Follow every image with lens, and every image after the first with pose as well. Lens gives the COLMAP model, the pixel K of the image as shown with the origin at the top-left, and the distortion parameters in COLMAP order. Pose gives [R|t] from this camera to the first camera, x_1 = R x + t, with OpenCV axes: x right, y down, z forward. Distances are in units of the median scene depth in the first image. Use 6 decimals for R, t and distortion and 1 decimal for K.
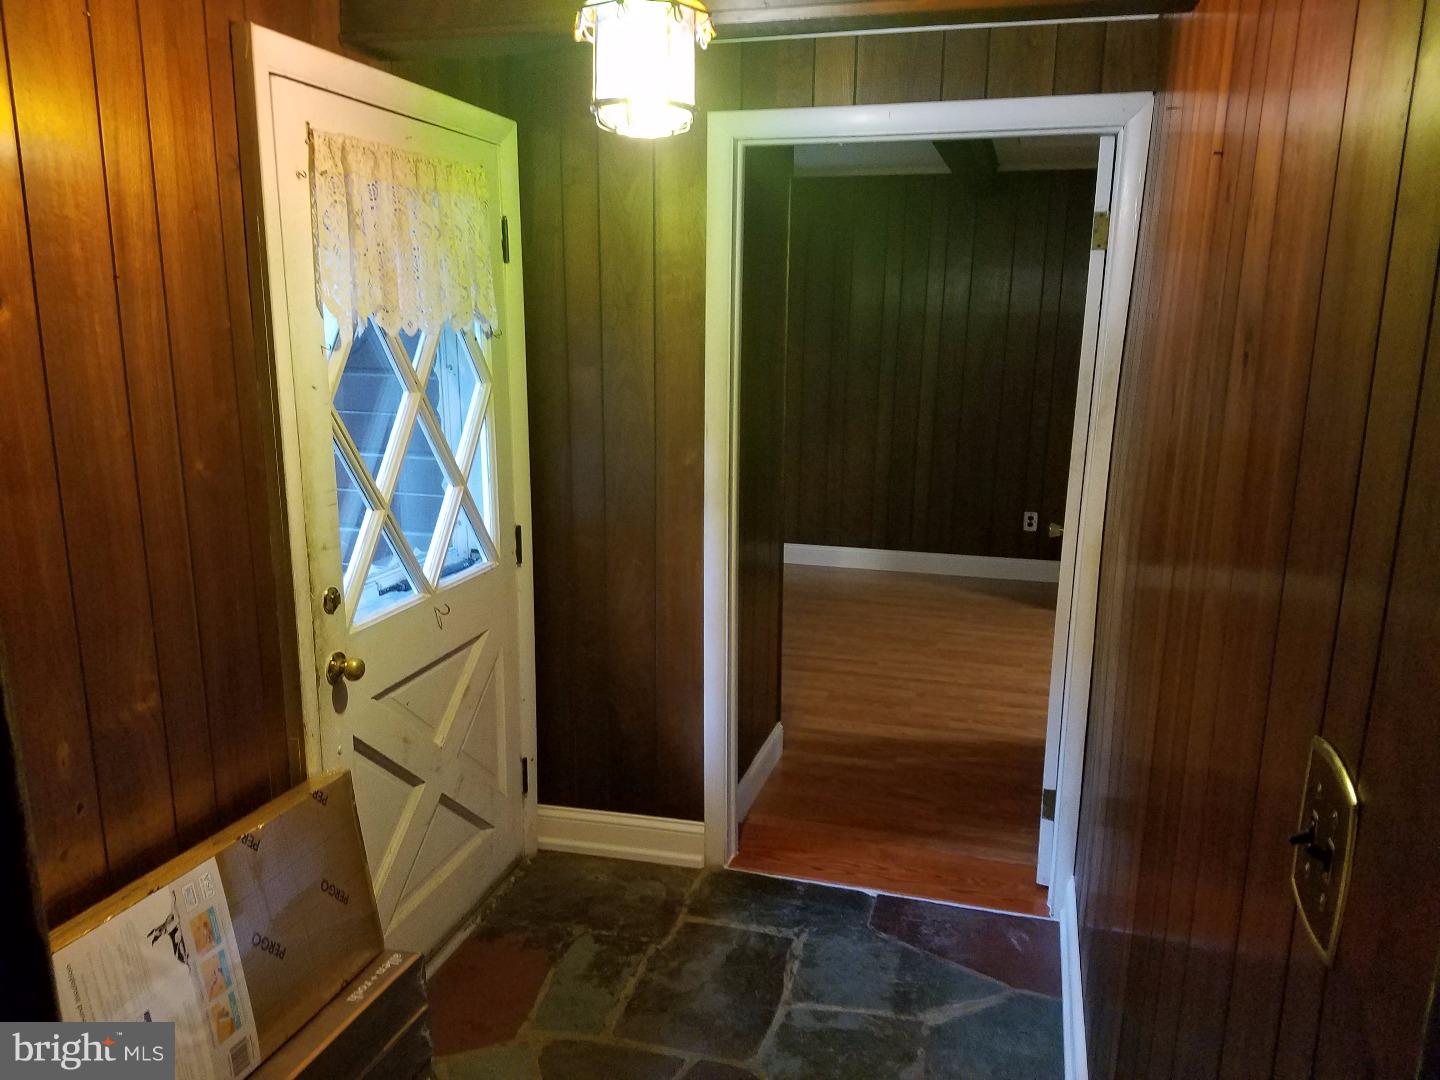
lens RADIAL K [[1105.0, 0, 709.7], [0, 1105.0, 537.0], [0, 0, 1]] dist [0.111563, -0.020052]
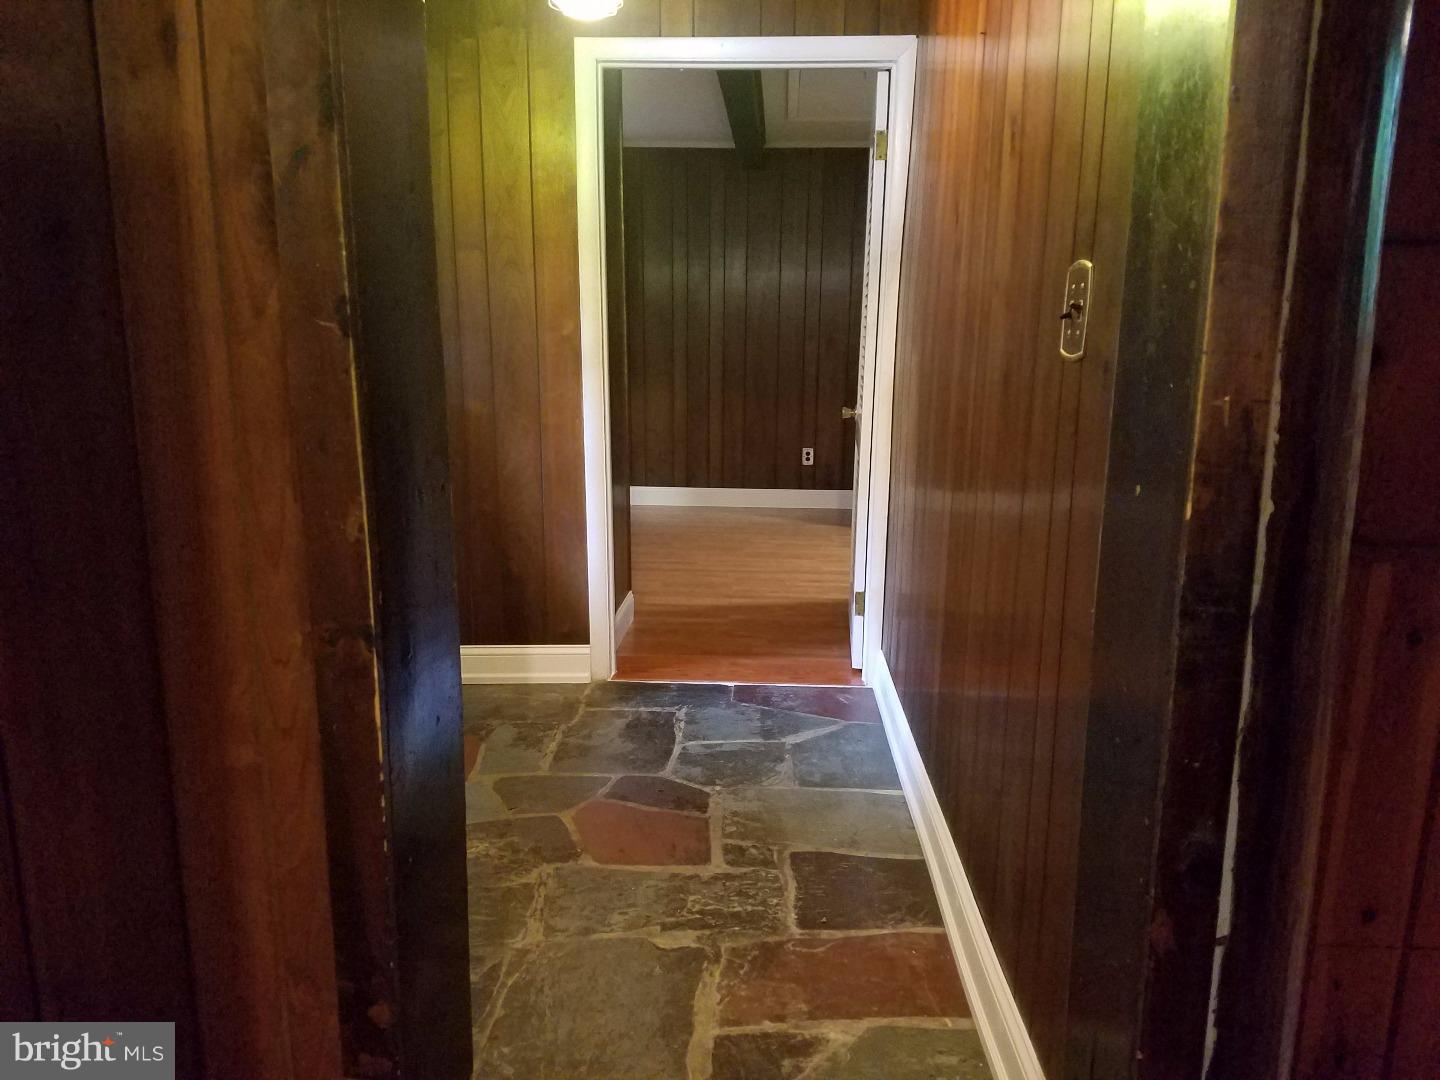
lens RADIAL K [[1105.0, 0, 721.4], [0, 1105.0, 543.0], [0, 0, 1]] dist [0.111563, -0.020052]
pose [[0.972073, -0.045875, 0.230150, -0.148735], [0.050420, 0.998631, -0.013904, 0.188803], [-0.229197, 0.025119, 0.973056, -0.209263]]
